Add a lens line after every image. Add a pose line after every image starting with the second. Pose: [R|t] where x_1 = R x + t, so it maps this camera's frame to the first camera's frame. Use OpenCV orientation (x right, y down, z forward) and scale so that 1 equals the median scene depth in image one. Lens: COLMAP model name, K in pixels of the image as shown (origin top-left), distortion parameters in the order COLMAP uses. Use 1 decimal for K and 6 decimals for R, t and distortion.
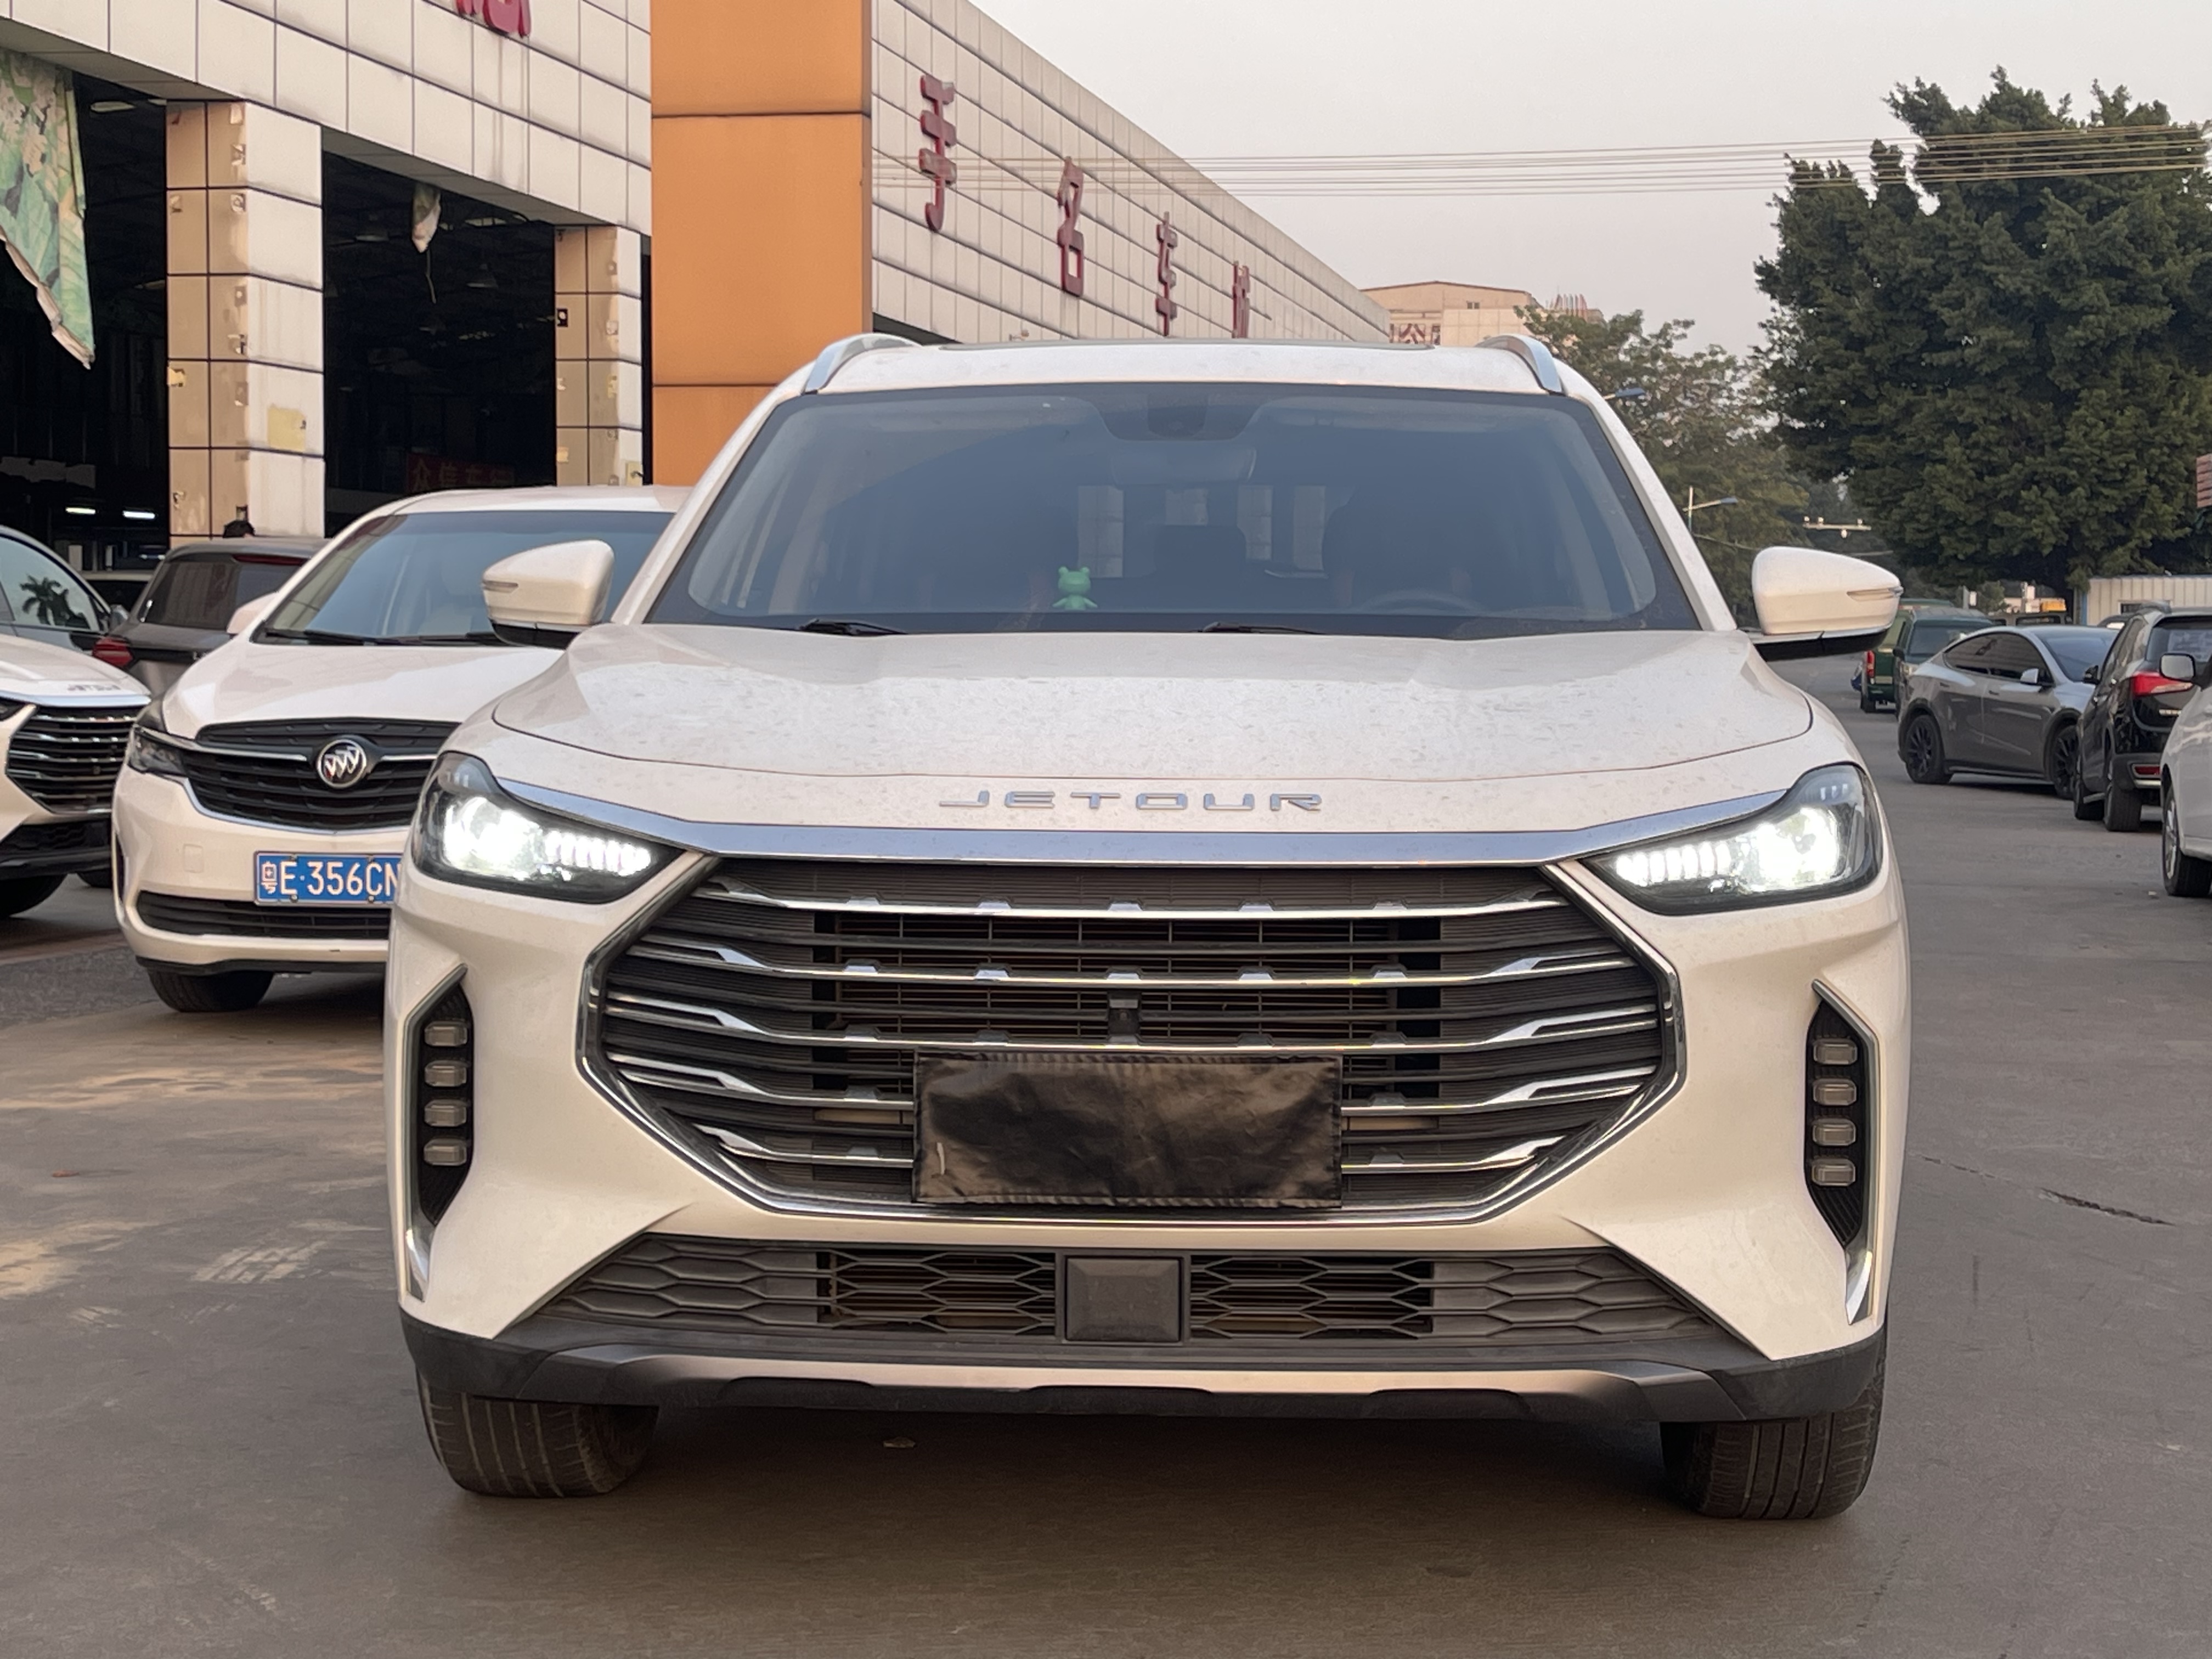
lens RADIAL K [[3476.0, 0, 1130.8], [0, 3476.0, 832.1], [0, 0, 1]] dist [0.169842, -0.546137]
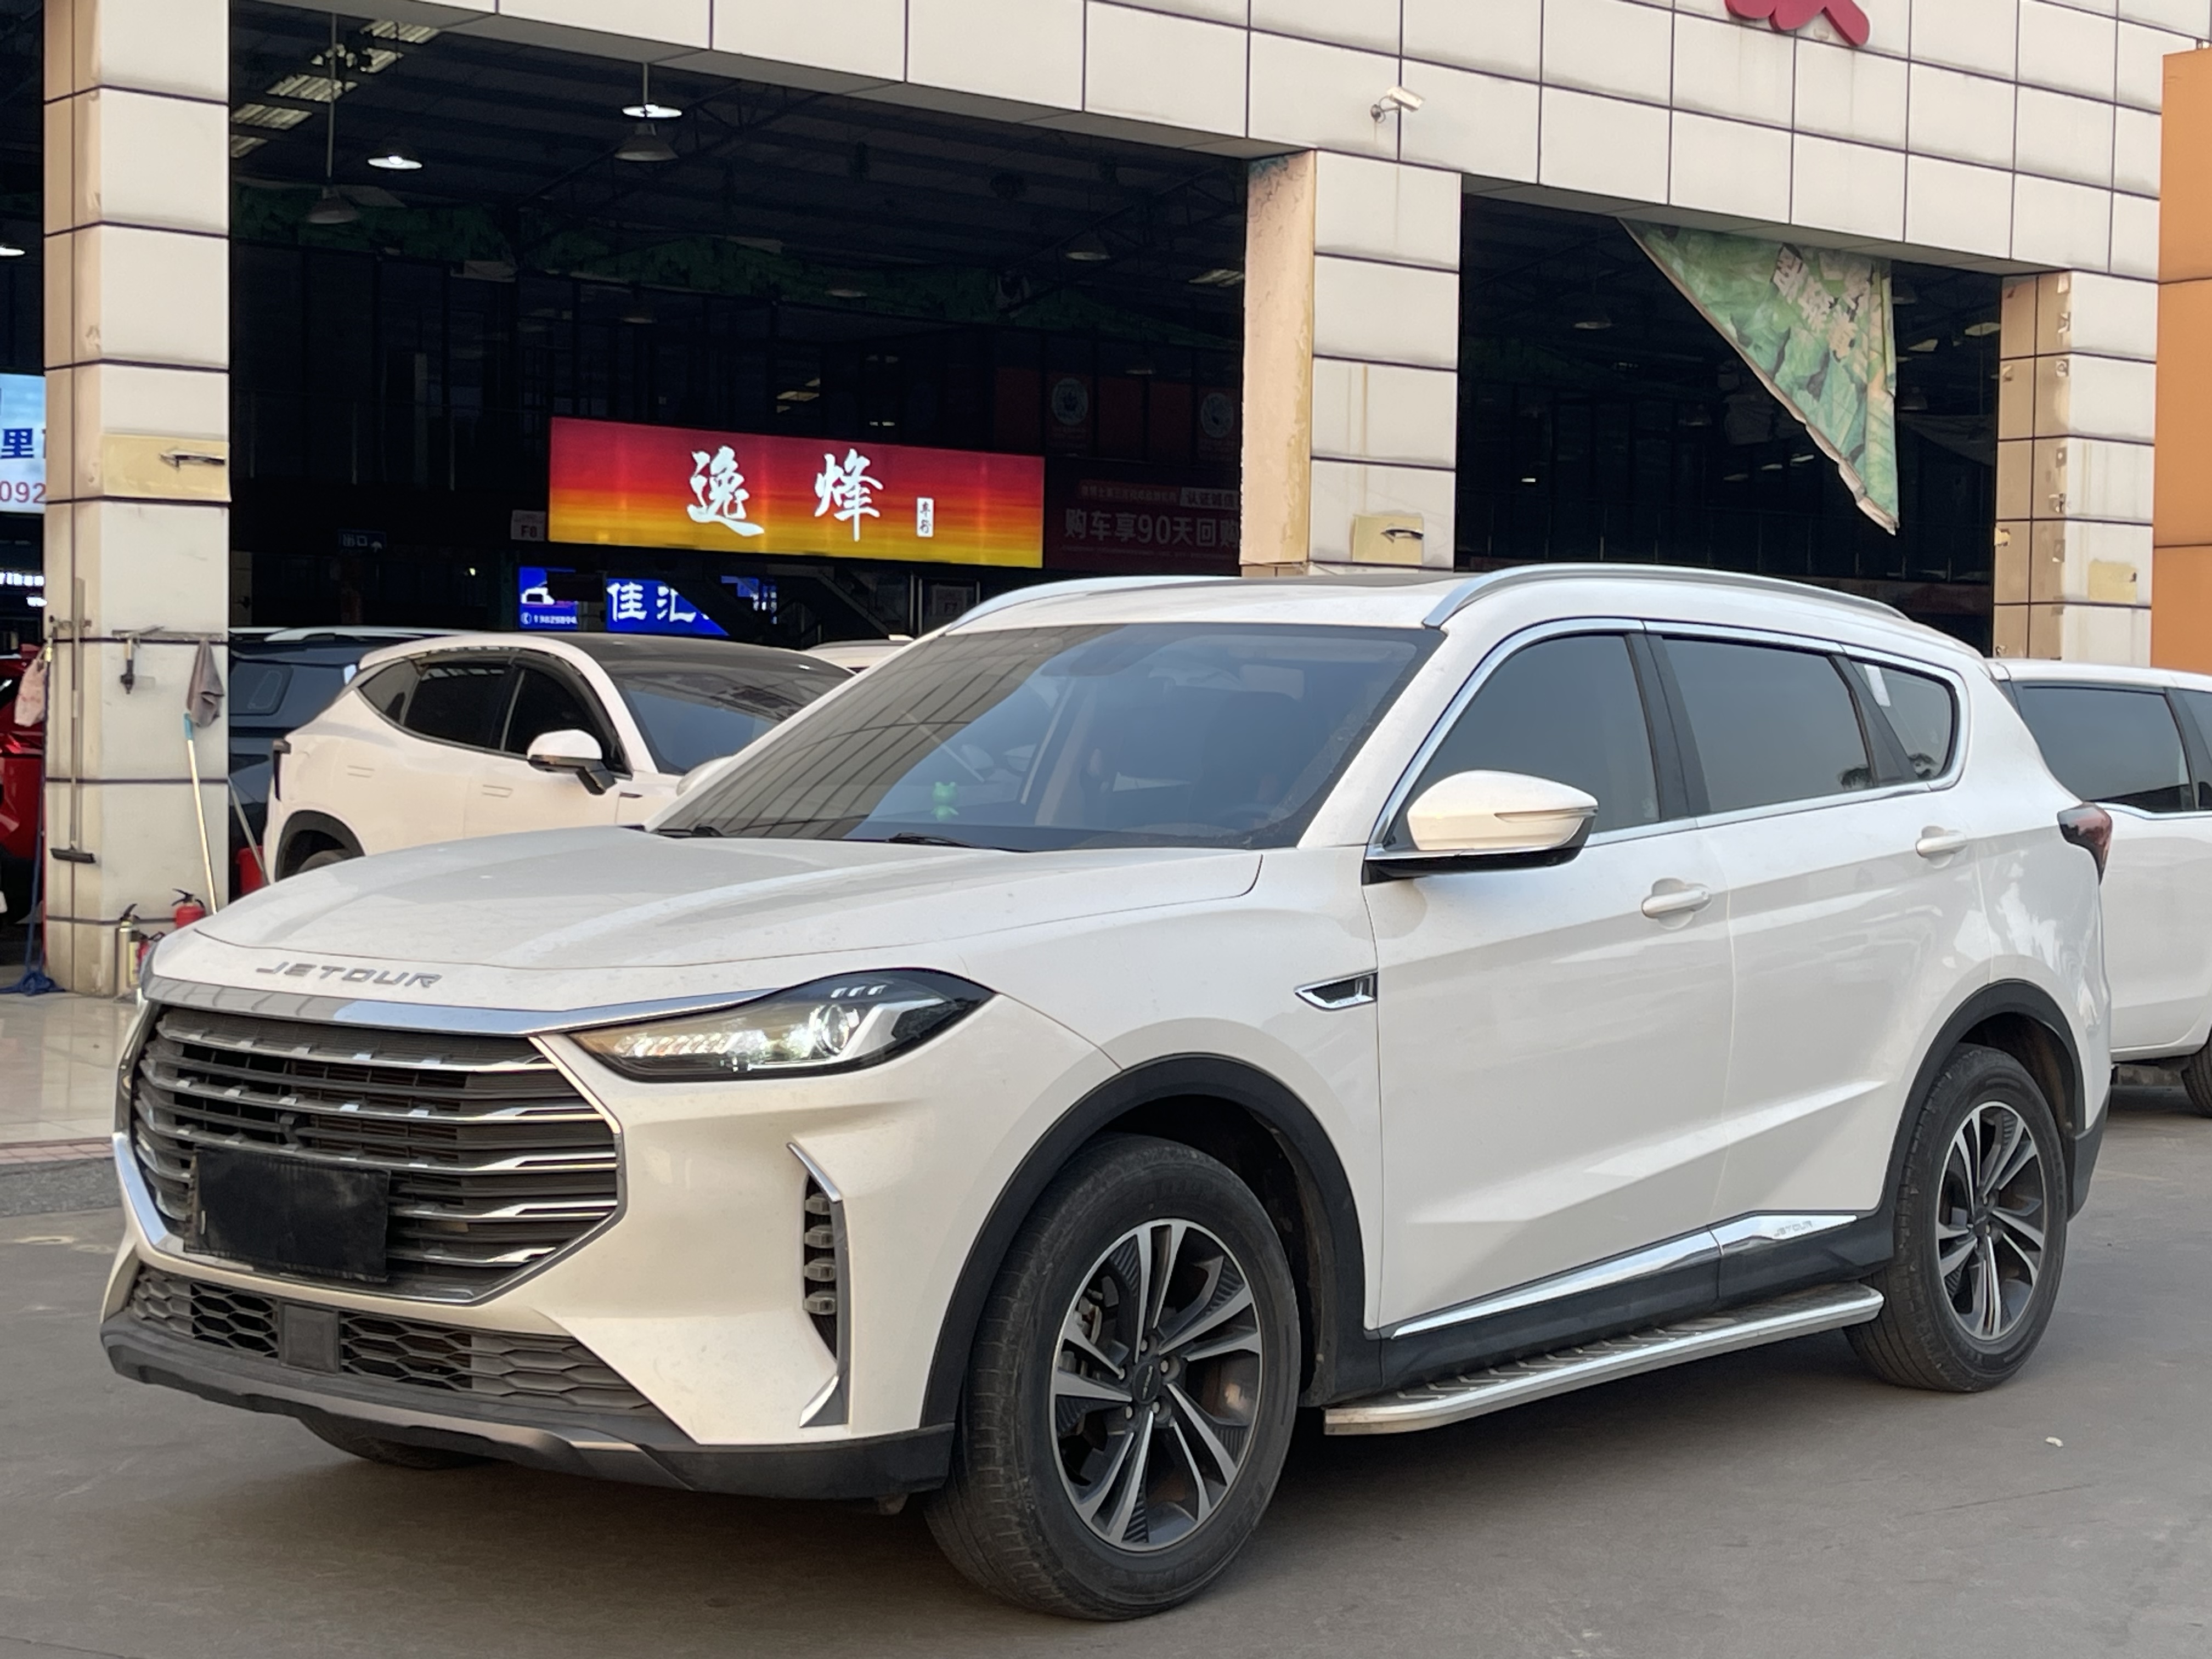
lens RADIAL K [[3476.0, 0, 1130.8], [0, 3476.0, 832.1], [0, 0, 1]] dist [0.169842, -0.546137]
pose [[0.792868, 0.020184, -0.609059, 0.162191], [-0.042469, 0.998851, -0.022185, -0.007065], [0.607911, 0.043456, 0.792815, 0.014340]]
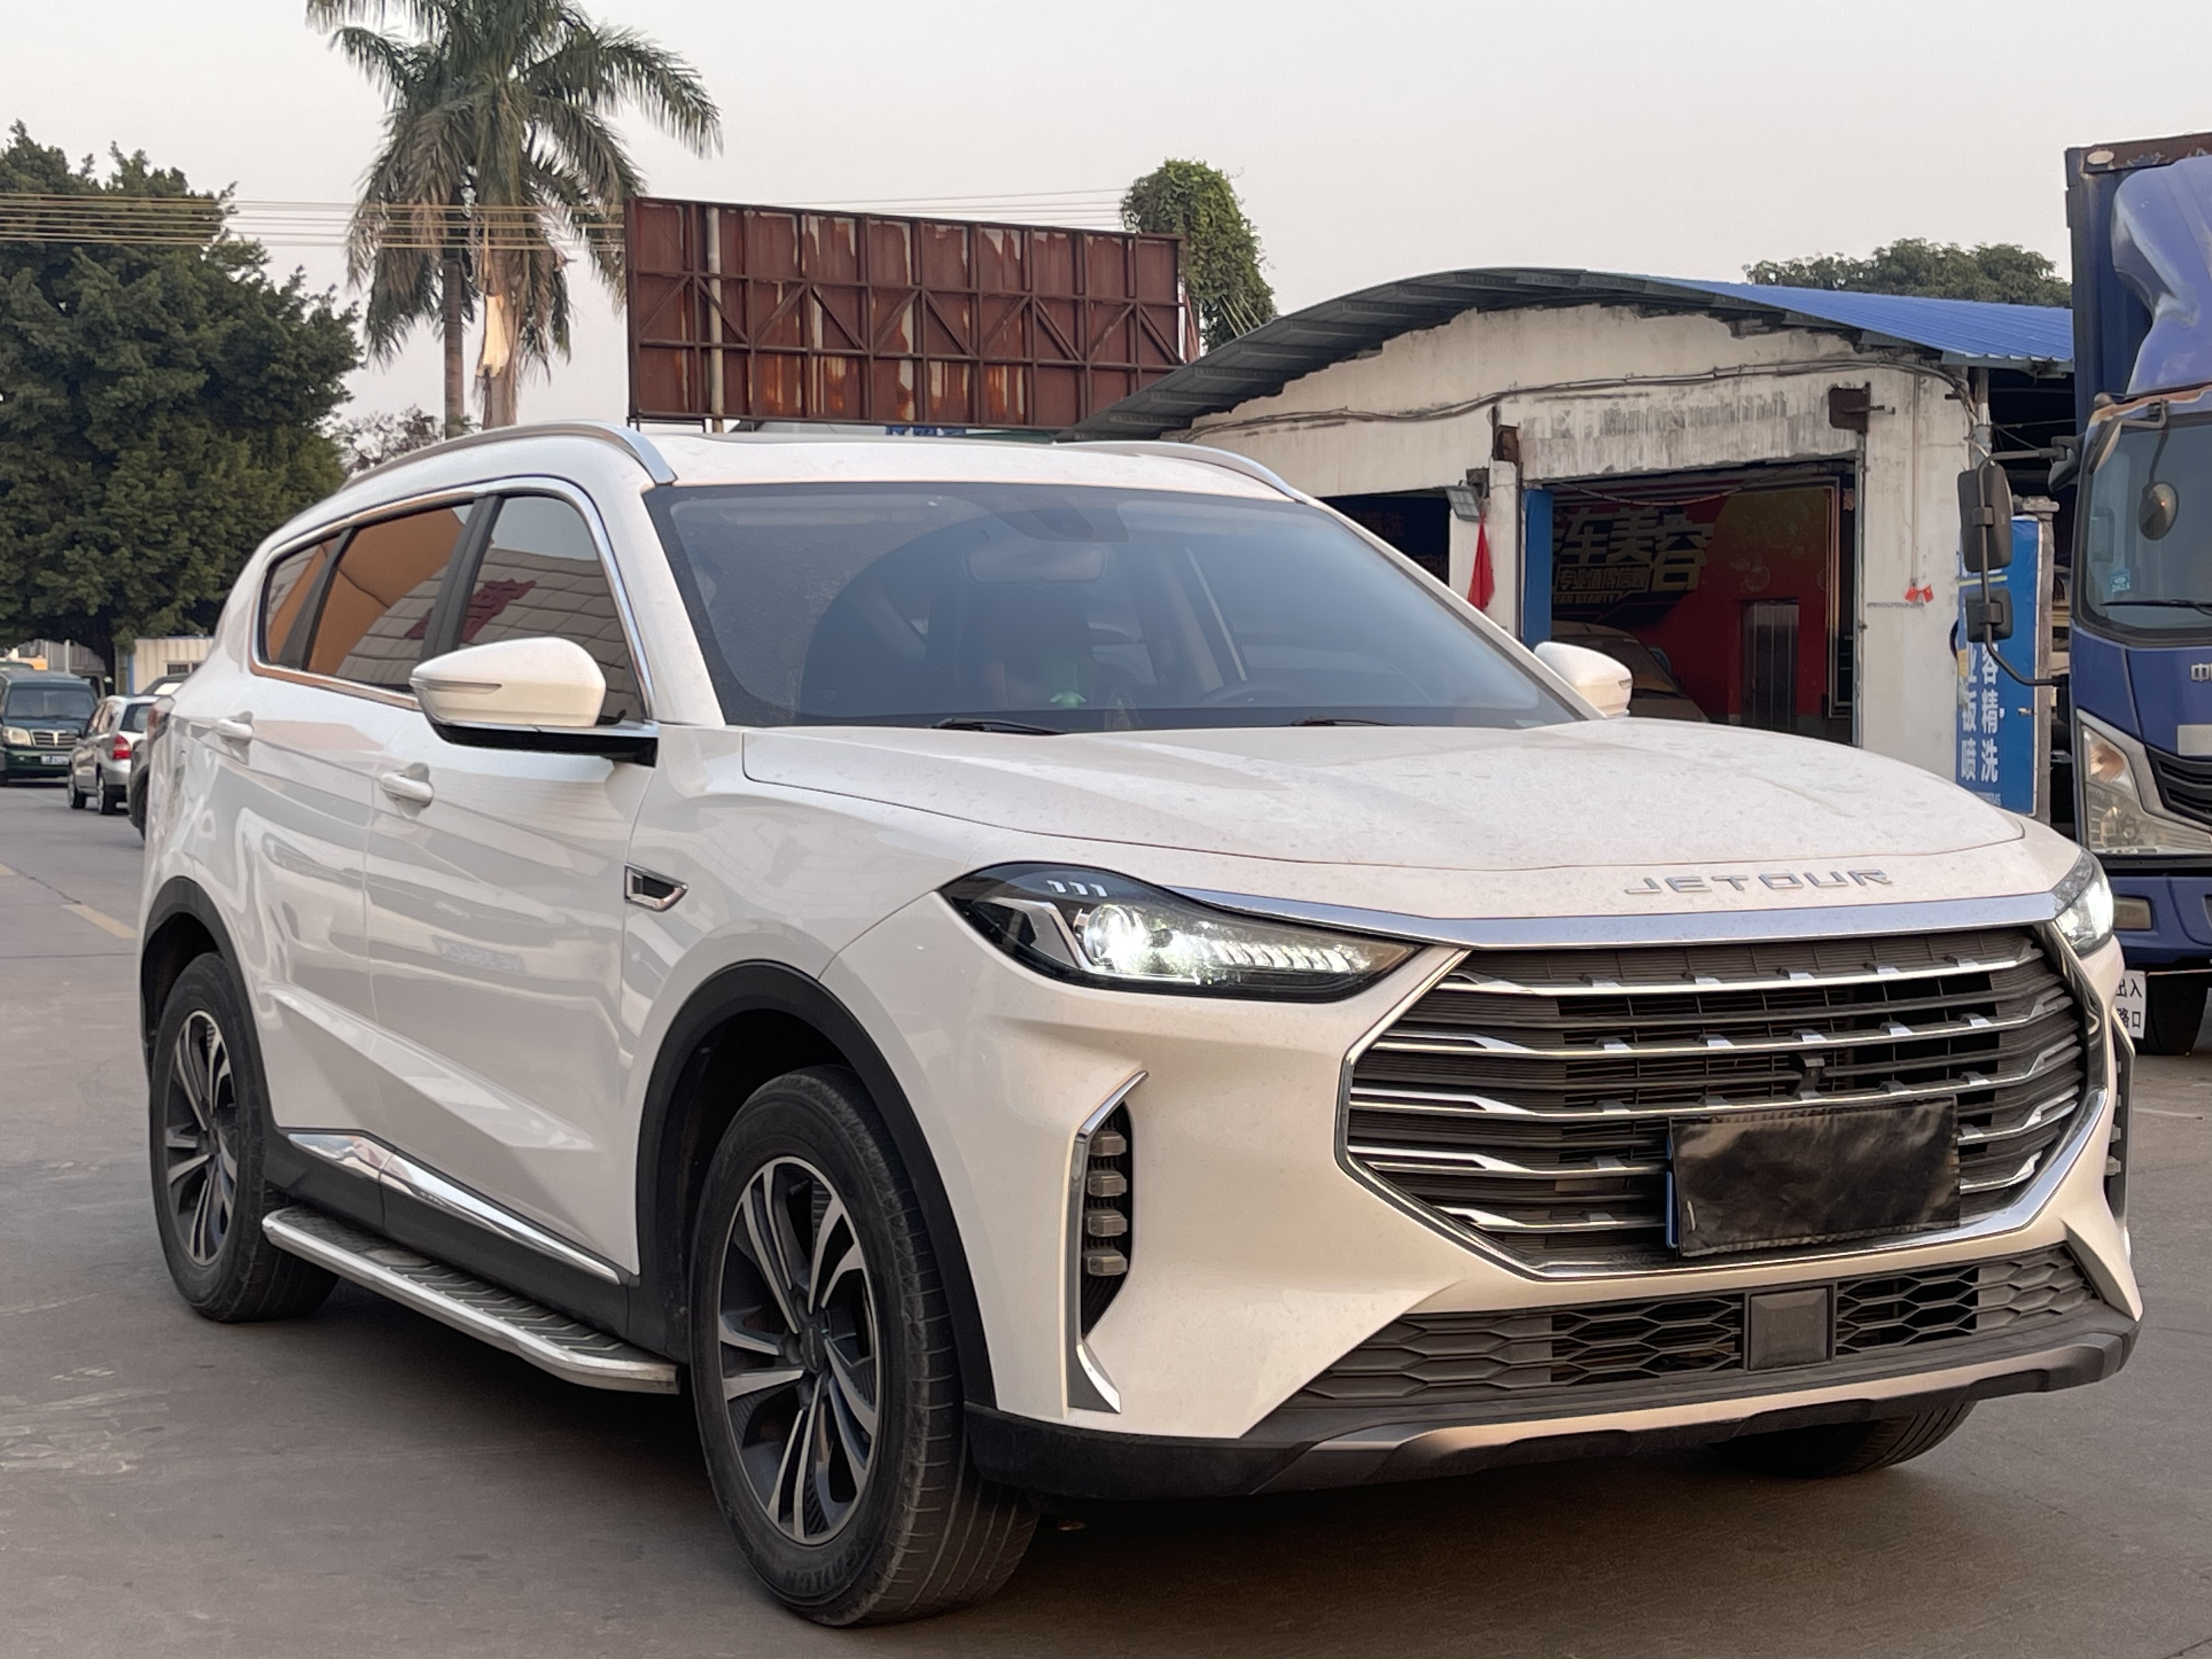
lens RADIAL K [[3476.0, 0, 1130.8], [0, 3476.0, 832.1], [0, 0, 1]] dist [0.169842, -0.546137]
pose [[0.836627, -0.033584, 0.546743, -0.117287], [0.042543, 0.999088, -0.003730, -0.004396], [-0.546119, 0.026380, 0.837292, 0.025617]]
